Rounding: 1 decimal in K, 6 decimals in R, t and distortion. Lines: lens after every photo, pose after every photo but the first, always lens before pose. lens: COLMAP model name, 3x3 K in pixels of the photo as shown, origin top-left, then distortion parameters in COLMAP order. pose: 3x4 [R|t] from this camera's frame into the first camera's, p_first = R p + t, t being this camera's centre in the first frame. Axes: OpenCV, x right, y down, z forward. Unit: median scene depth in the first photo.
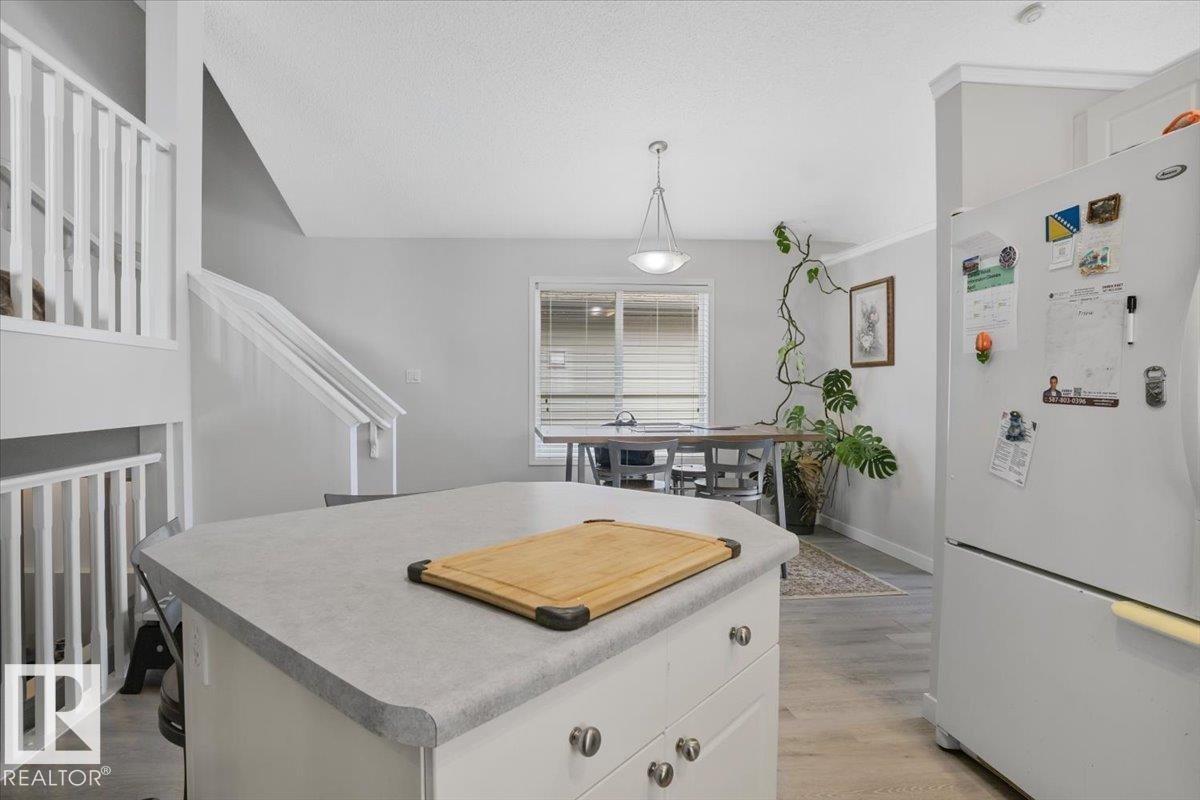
lens RADIAL K [[609.2, 0, 597.7], [0, 609.2, 396.3], [0, 0, 1]] dist [-0.040415, 0.001310]
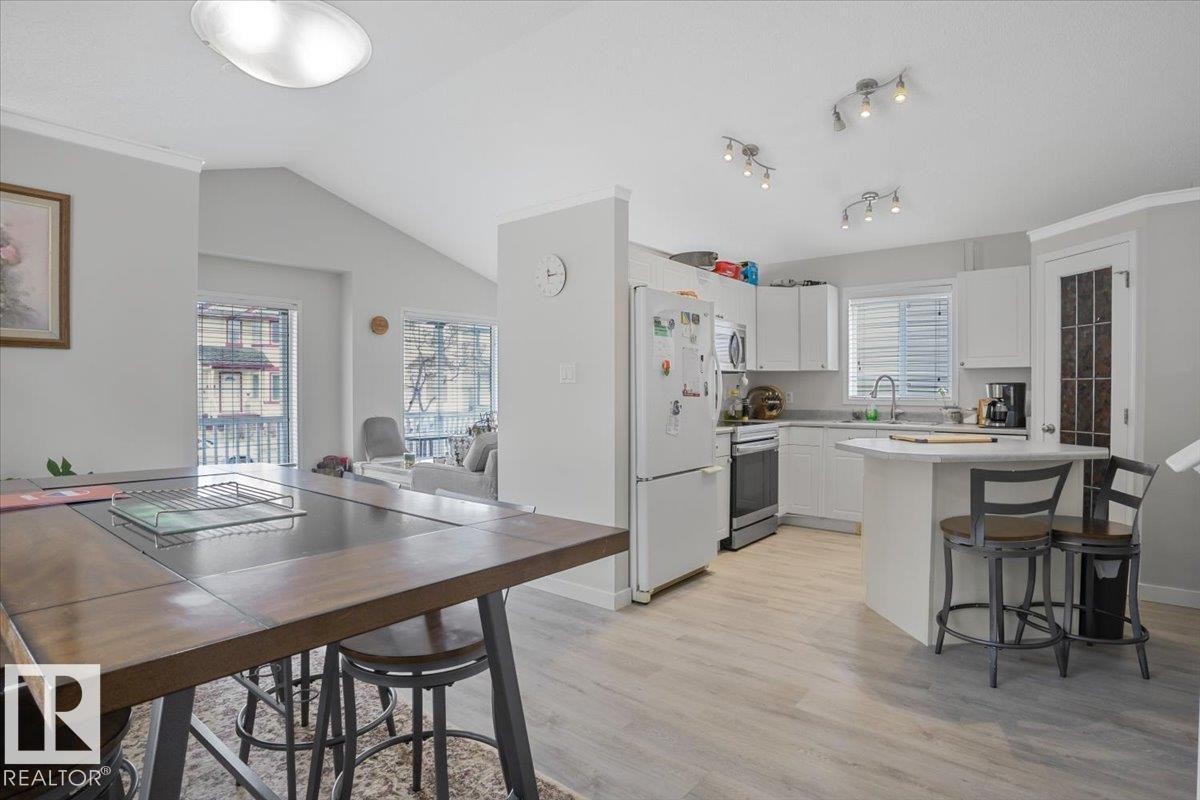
lens RADIAL K [[609.2, 0, 597.3], [0, 609.2, 397.9], [0, 0, 1]] dist [-0.040415, 0.001310]
pose [[-0.649303, -0.001176, 0.760529, -0.763366], [0.011614, 0.999867, 0.011462, -0.010566], [-0.760442, 0.016275, -0.649202, 2.712092]]
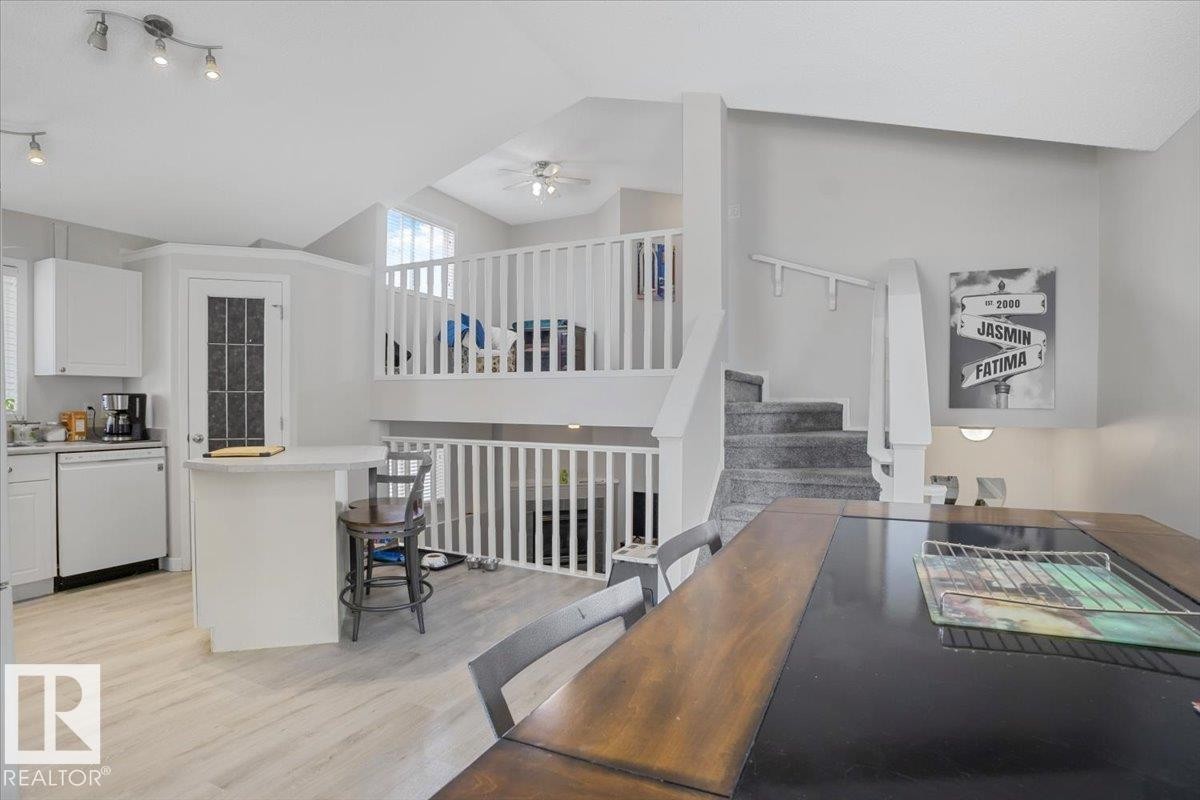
lens RADIAL K [[609.2, 0, 577.5], [0, 609.2, 412.6], [0, 0, 1]] dist [-0.040415, 0.001310]
pose [[-0.606360, 0.018239, -0.794981, 0.926878], [-0.004432, 0.999644, 0.026314, -0.020567], [0.795178, 0.019479, -0.606063, 2.581242]]
